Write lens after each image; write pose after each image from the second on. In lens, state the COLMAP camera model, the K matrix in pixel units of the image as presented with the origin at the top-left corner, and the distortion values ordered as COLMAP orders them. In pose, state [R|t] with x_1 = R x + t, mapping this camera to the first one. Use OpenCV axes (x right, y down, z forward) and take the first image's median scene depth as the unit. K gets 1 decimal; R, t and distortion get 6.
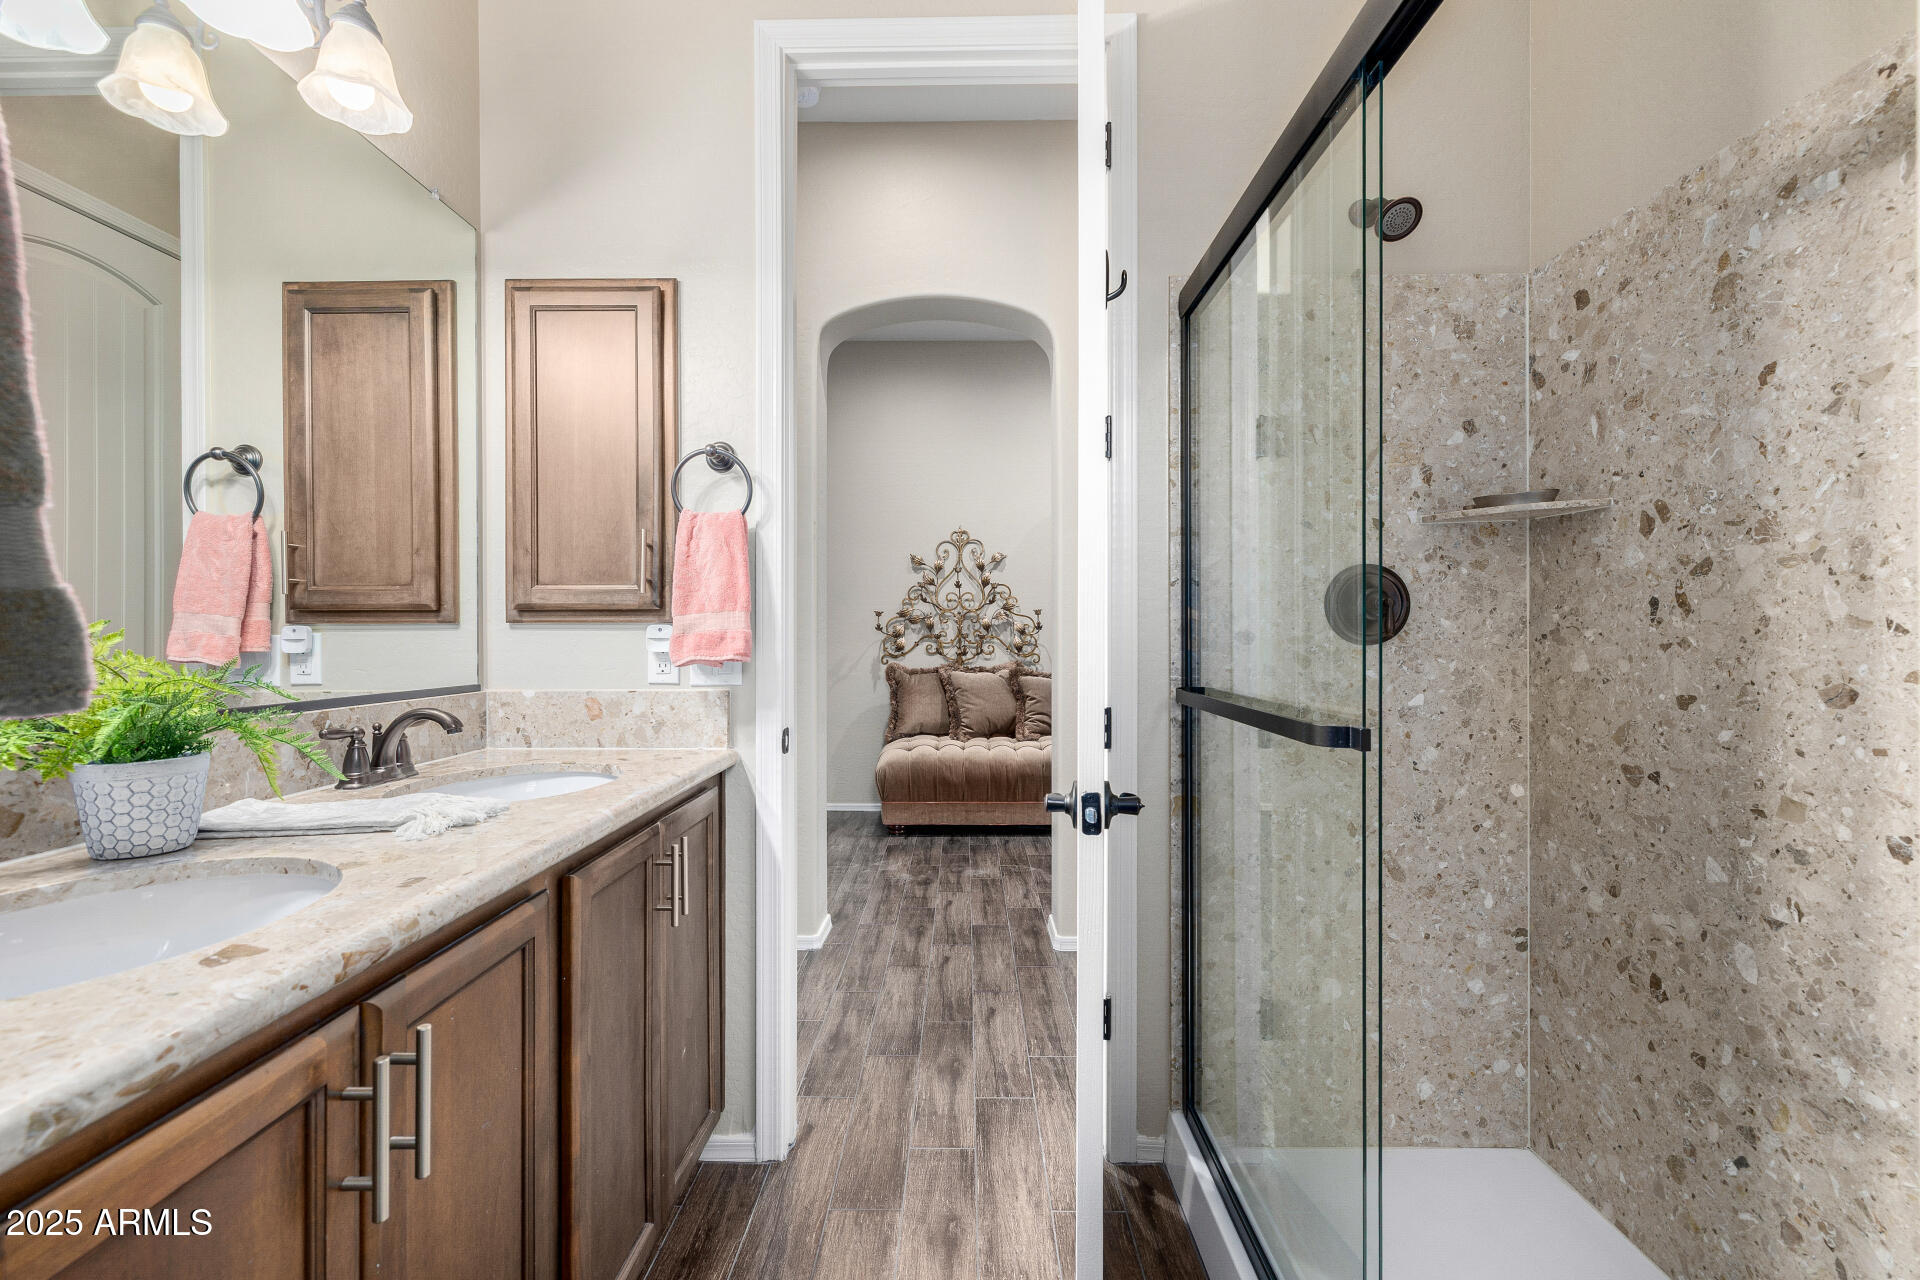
lens RADIAL K [[826.9, 0, 960.0], [0, 826.9, 640.0], [0, 0, 1]] dist [-0.000251, -0.000029]
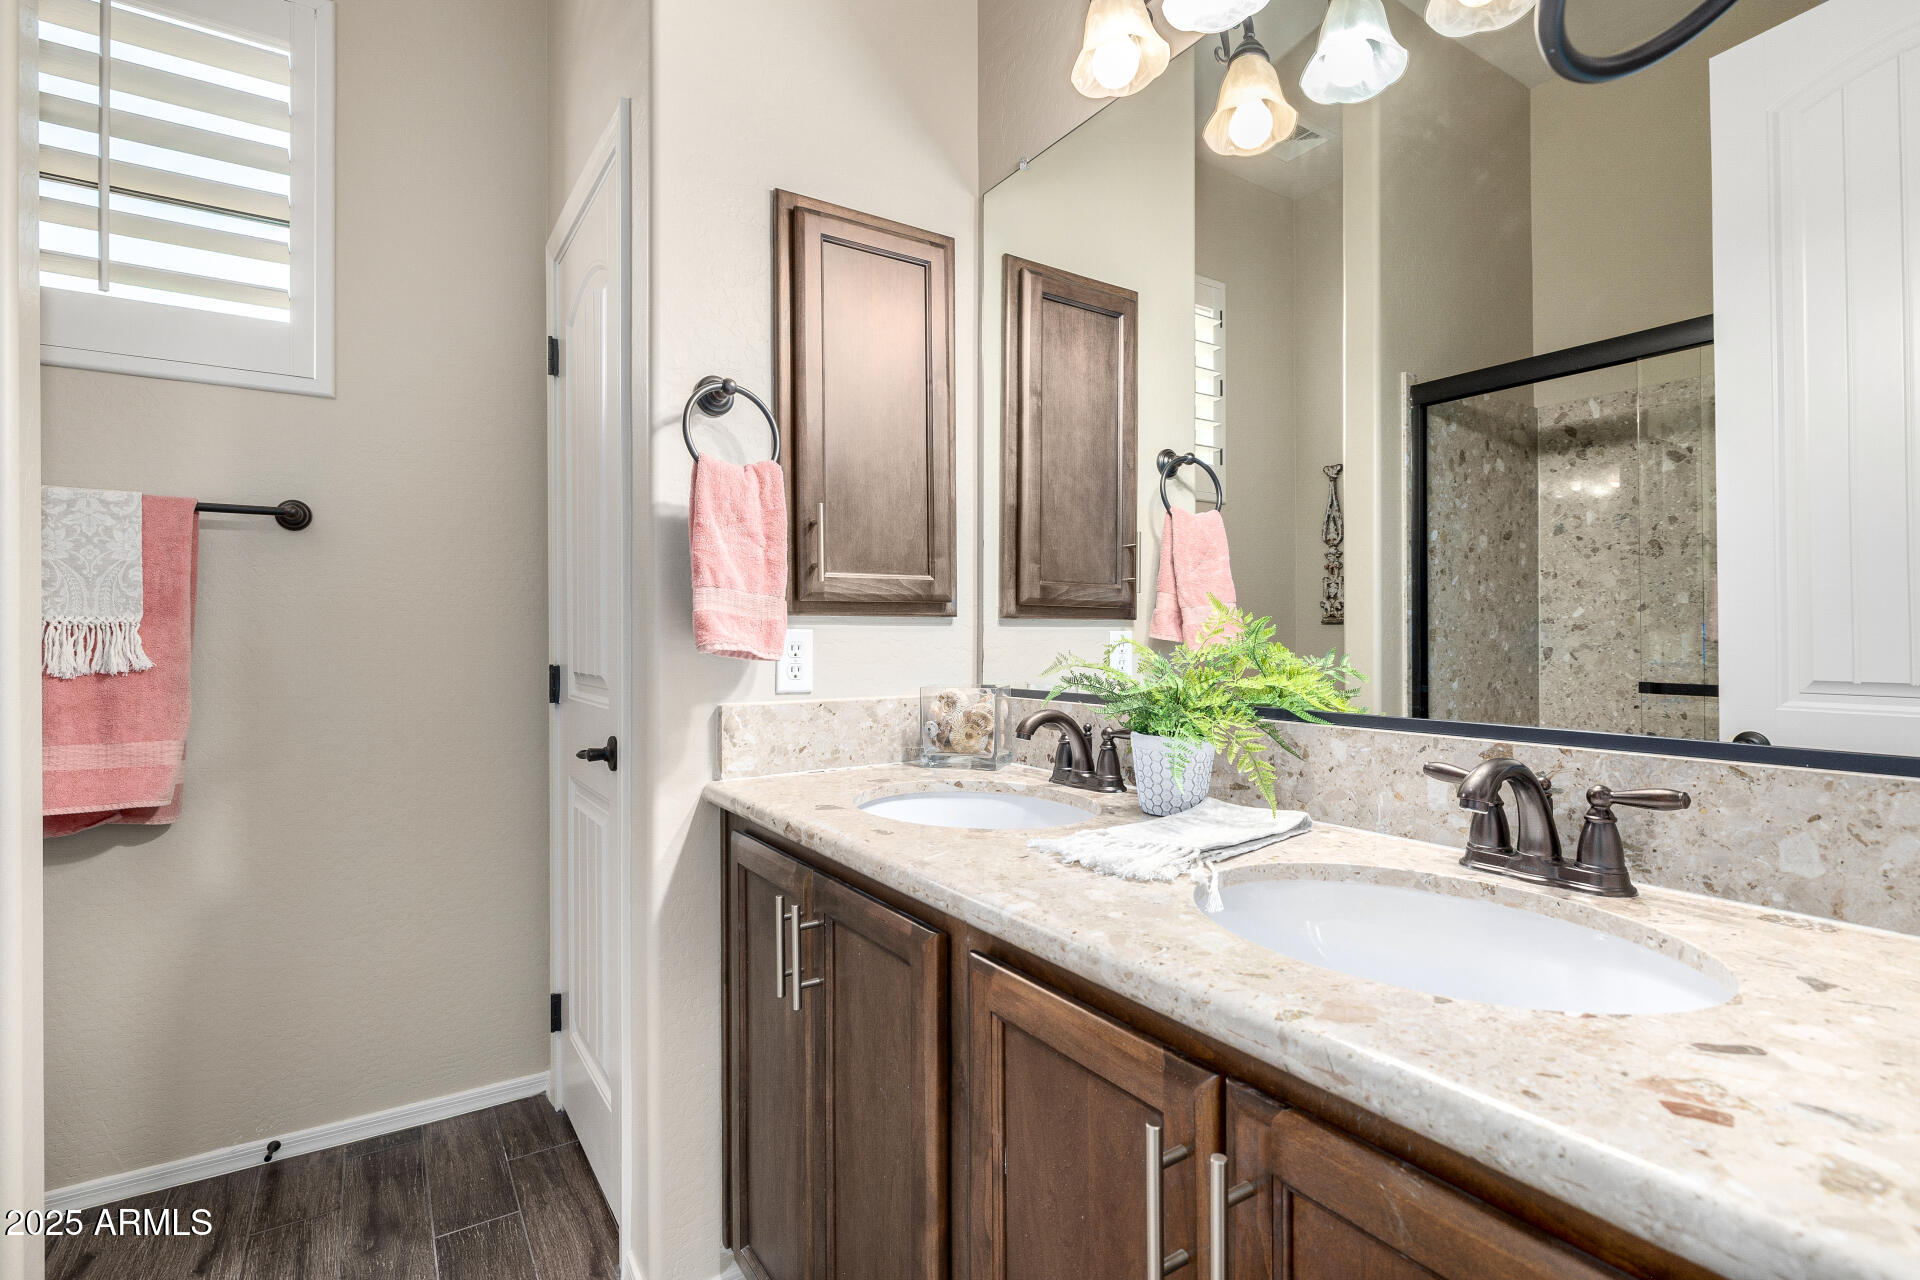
lens RADIAL K [[926.9, 0, 960.0], [0, 926.9, 640.0], [0, 0, 1]] dist [0.000557, 0.000069]
pose [[0.833779, 0.000188, 0.552098, -1.162994], [0.001194, 0.999997, -0.002143, 0.004636], [-0.552097, 0.002446, 0.833776, 0.155261]]
